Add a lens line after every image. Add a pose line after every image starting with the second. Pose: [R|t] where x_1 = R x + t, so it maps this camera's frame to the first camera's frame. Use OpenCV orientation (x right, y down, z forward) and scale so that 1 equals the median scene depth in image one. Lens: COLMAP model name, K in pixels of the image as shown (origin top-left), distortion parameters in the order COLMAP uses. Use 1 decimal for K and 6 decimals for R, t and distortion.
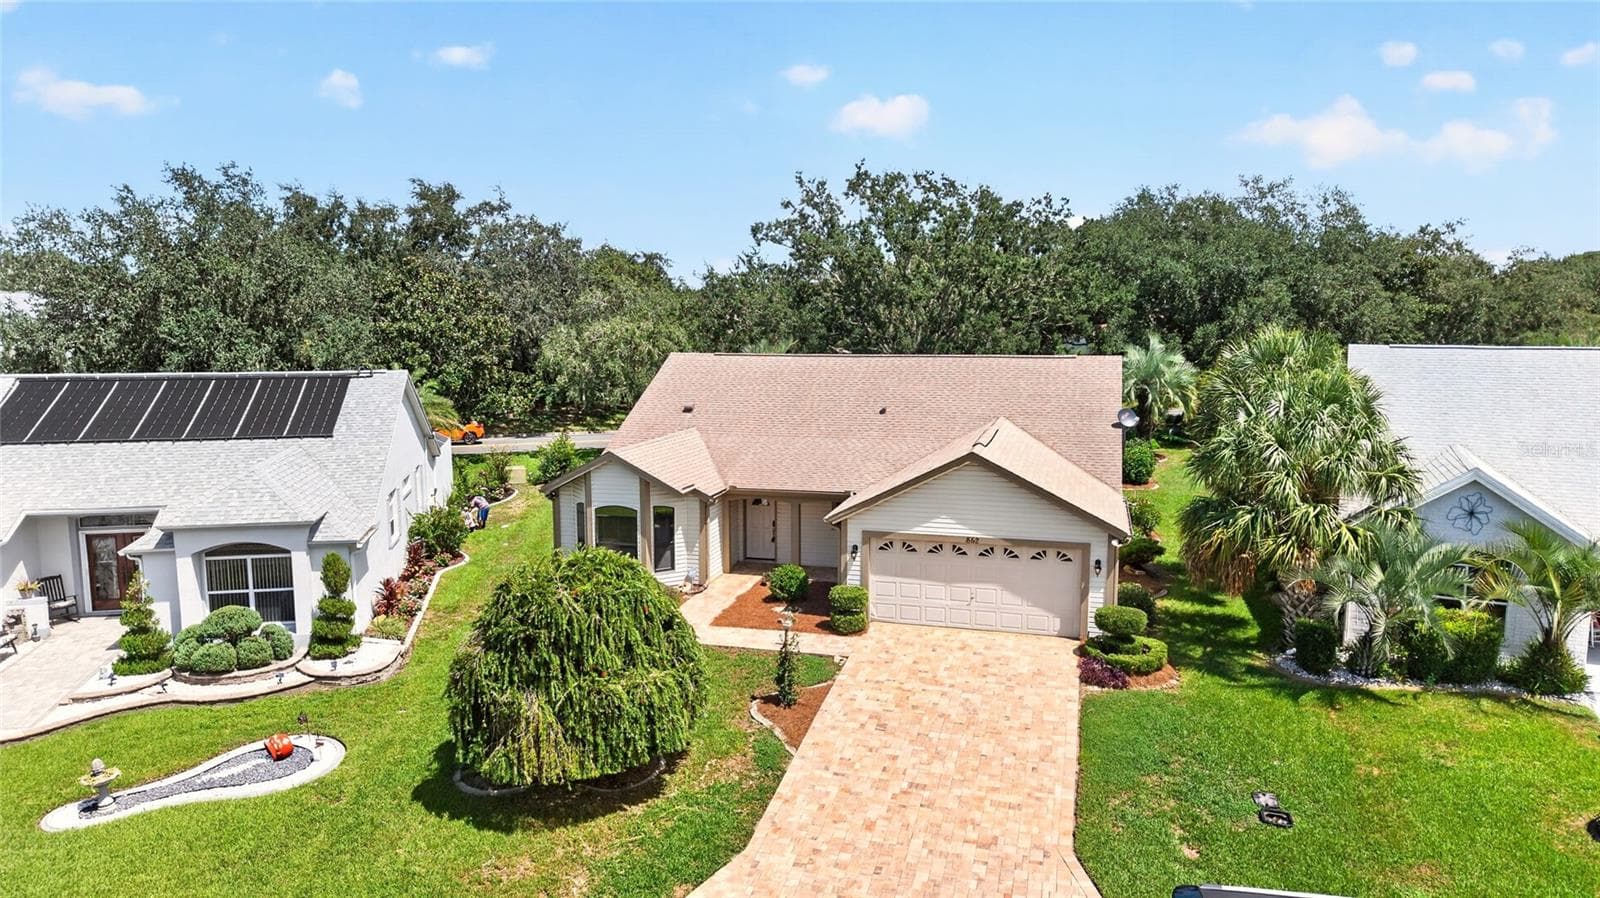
lens RADIAL K [[1067.6, 0, 800.0], [0, 1067.6, 449.0], [0, 0, 1]] dist [0.074378, -0.116695]
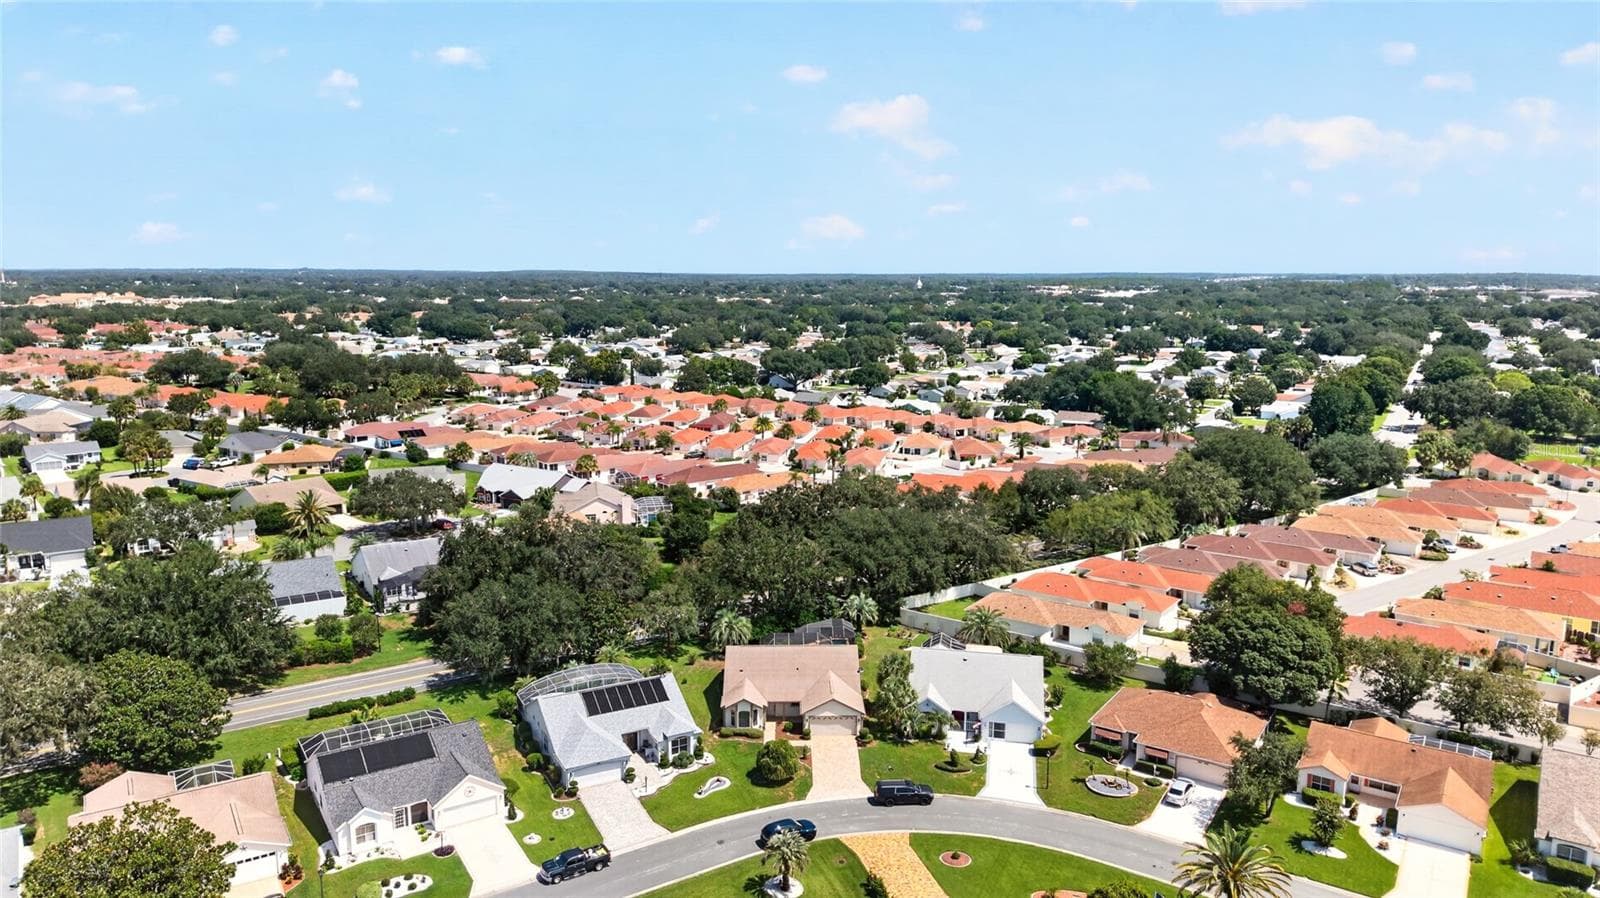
lens RADIAL K [[1067.6, 0, 800.0], [0, 1067.6, 449.0], [0, 0, 1]] dist [0.074378, -0.116695]
pose [[0.957967, -0.041230, 0.283901, -1.360018], [0.032286, 0.998826, 0.036112, -1.359300], [-0.285057, -0.025428, 0.958173, -3.688240]]
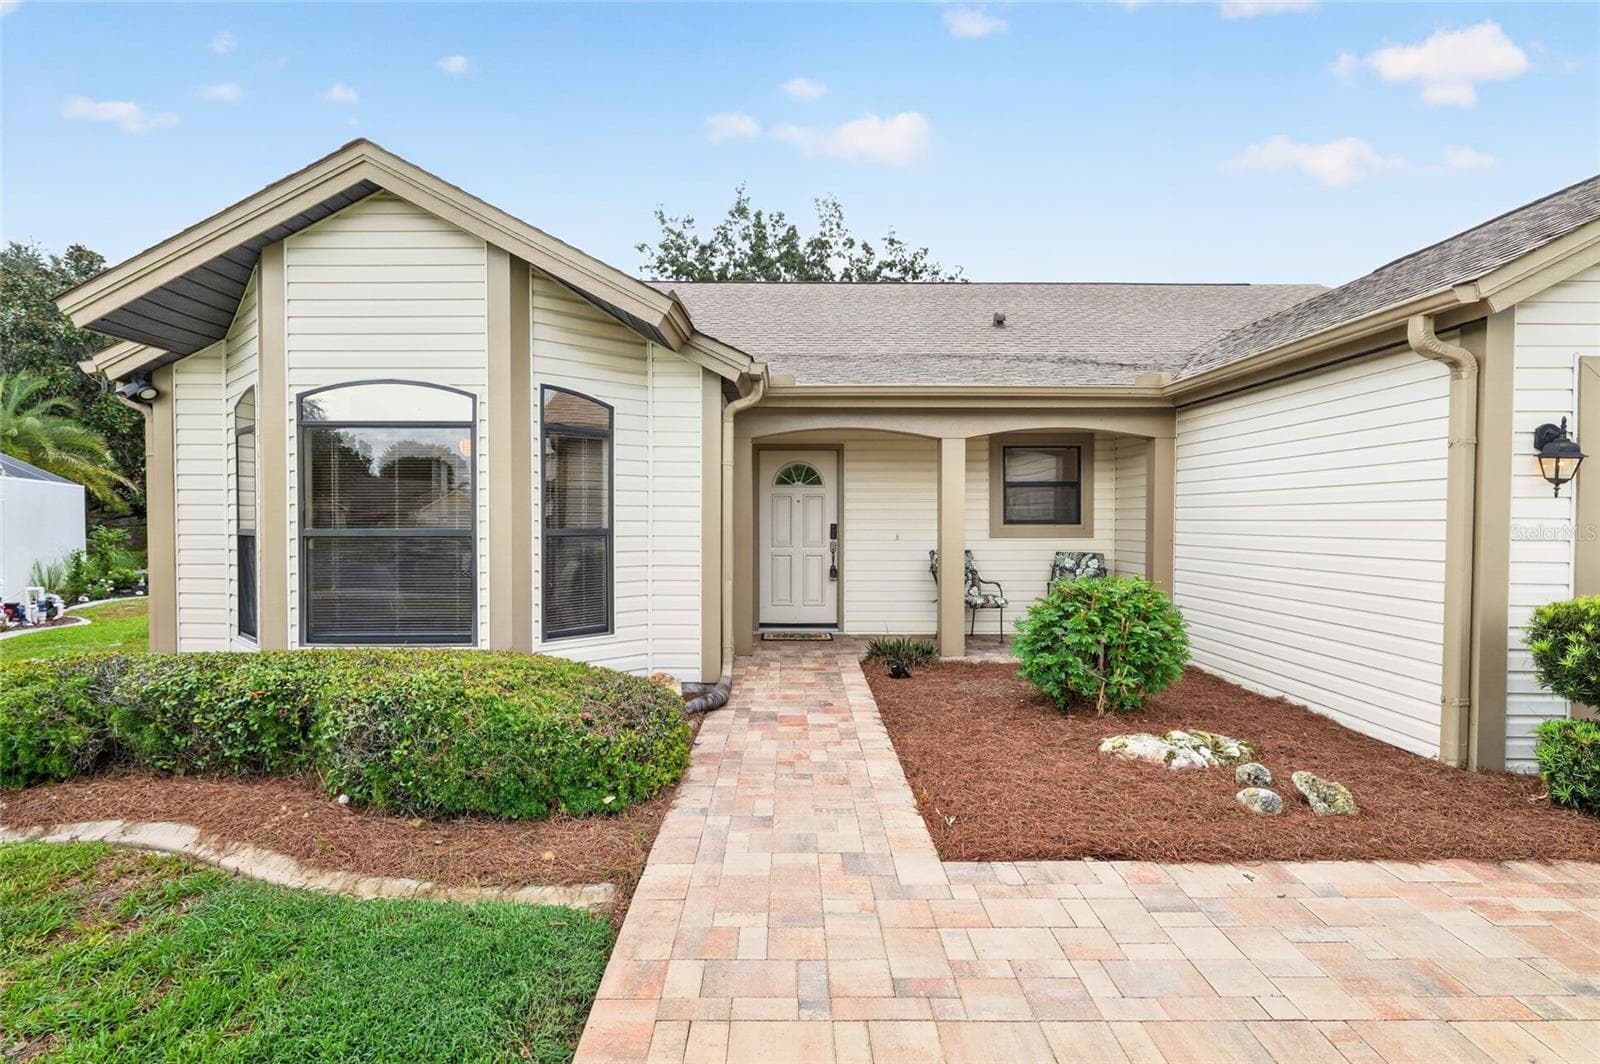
lens RADIAL K [[809.2, 0, 796.2], [0, 809.2, 535.5], [0, 0, 1]] dist [-0.000498, -0.000692]
pose [[0.962389, -0.000941, 0.271673, -0.162946], [0.031139, 0.993786, -0.106866, 0.141544], [-0.269885, 0.111306, 0.956438, 0.989073]]
